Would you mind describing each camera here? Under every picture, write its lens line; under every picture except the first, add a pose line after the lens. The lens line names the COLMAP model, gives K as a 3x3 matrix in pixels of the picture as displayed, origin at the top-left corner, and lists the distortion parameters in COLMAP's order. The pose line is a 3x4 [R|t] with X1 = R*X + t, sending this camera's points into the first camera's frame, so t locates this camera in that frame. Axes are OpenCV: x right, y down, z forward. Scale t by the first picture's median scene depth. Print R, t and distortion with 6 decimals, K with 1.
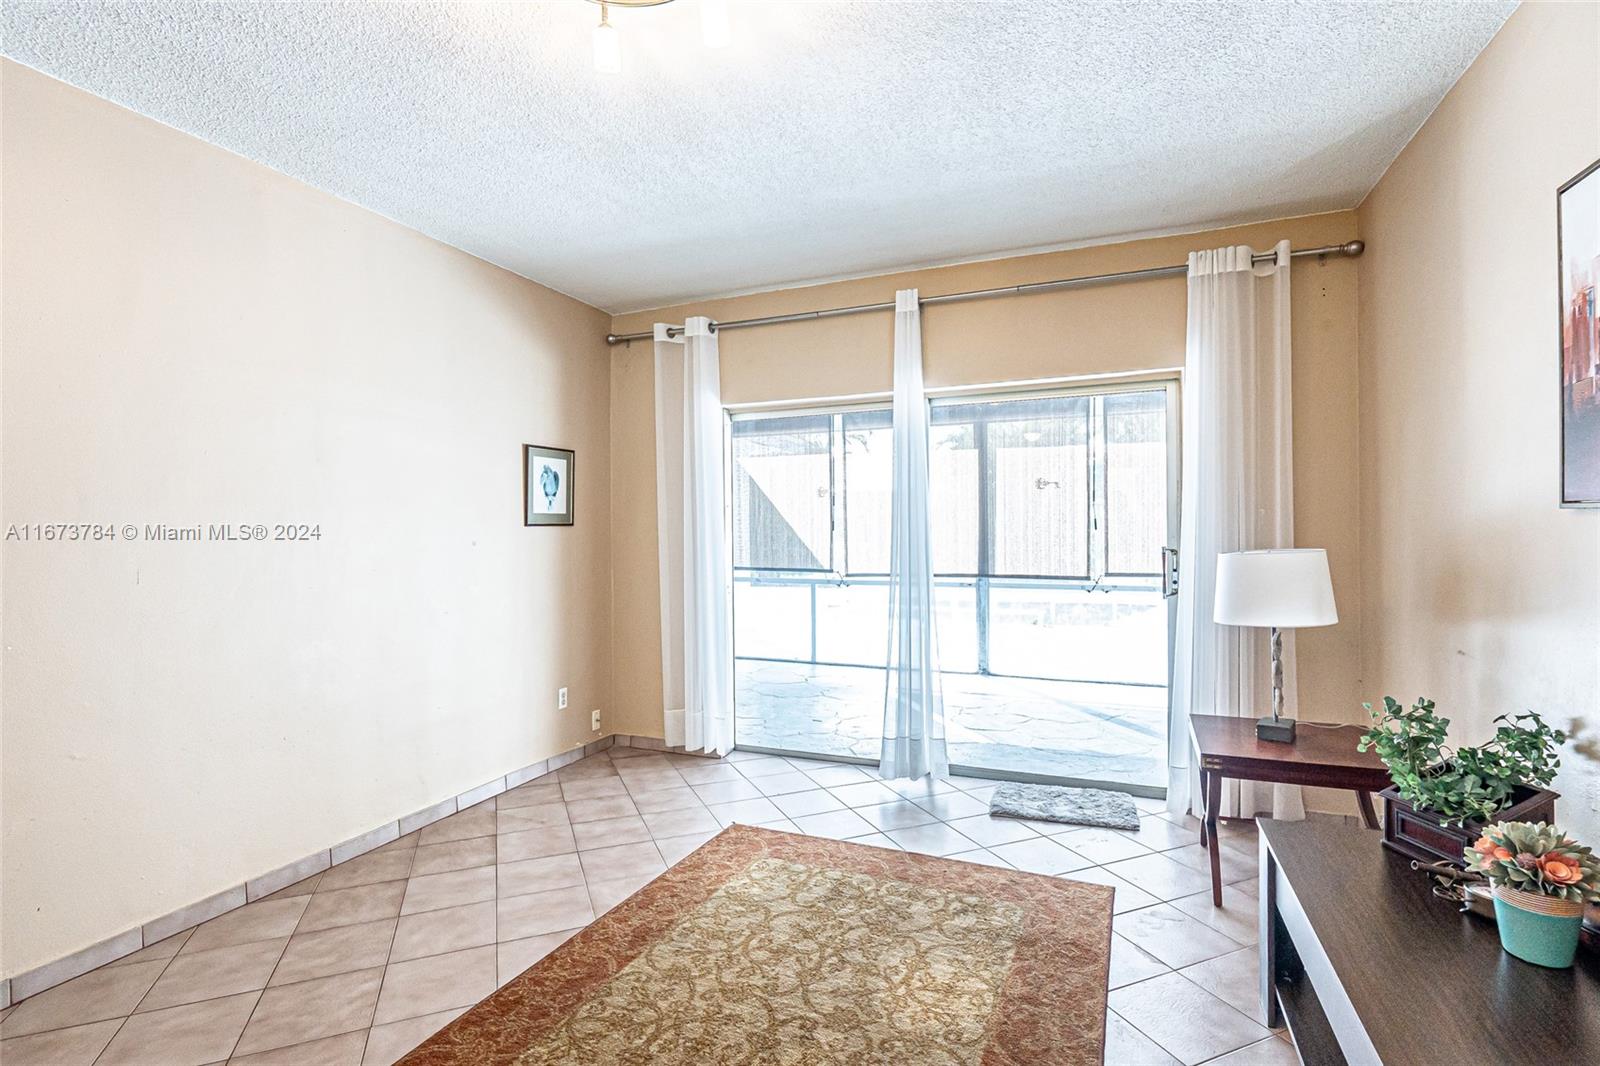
lens RADIAL K [[761.8, 0, 796.5], [0, 761.8, 533.7], [0, 0, 1]] dist [0.003242, 0.000619]
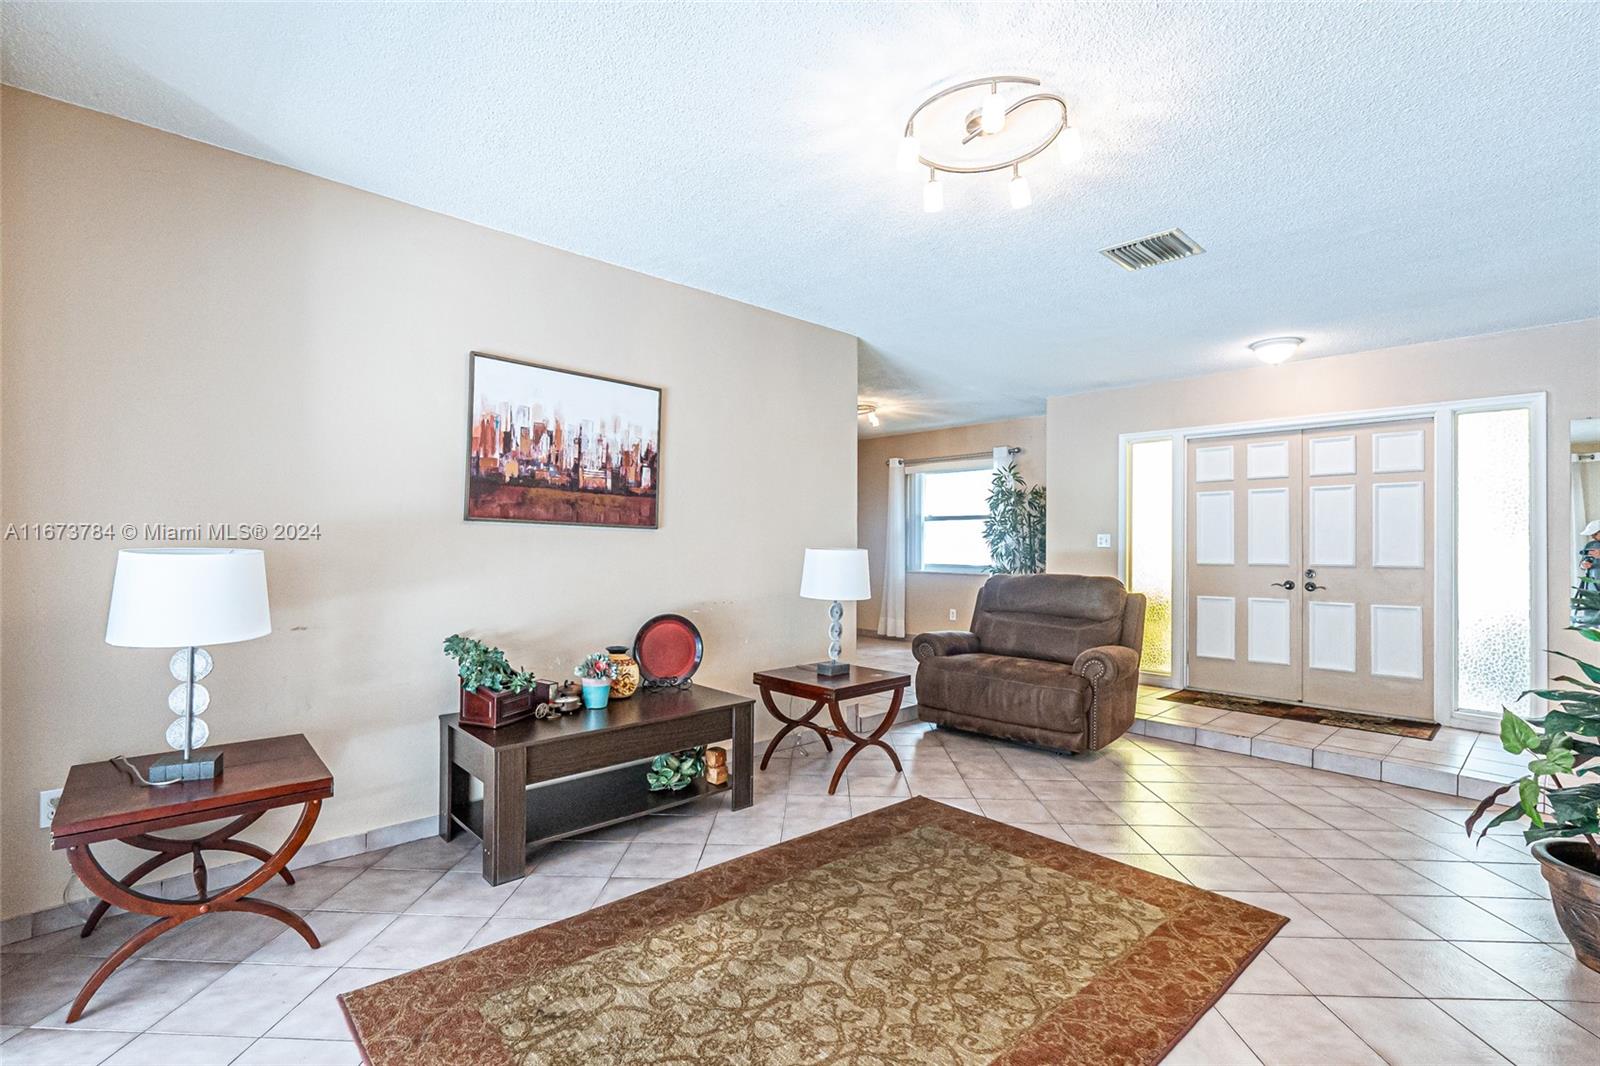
lens RADIAL K [[721.0, 0, 781.3], [0, 721.0, 537.8], [0, 0, 1]] dist [-0.003096, -0.000395]
pose [[-0.905405, 0.002420, 0.424543, -0.240023], [-0.000568, 0.999976, -0.006911, 0.010305], [-0.424550, -0.006498, -0.905381, 1.228357]]
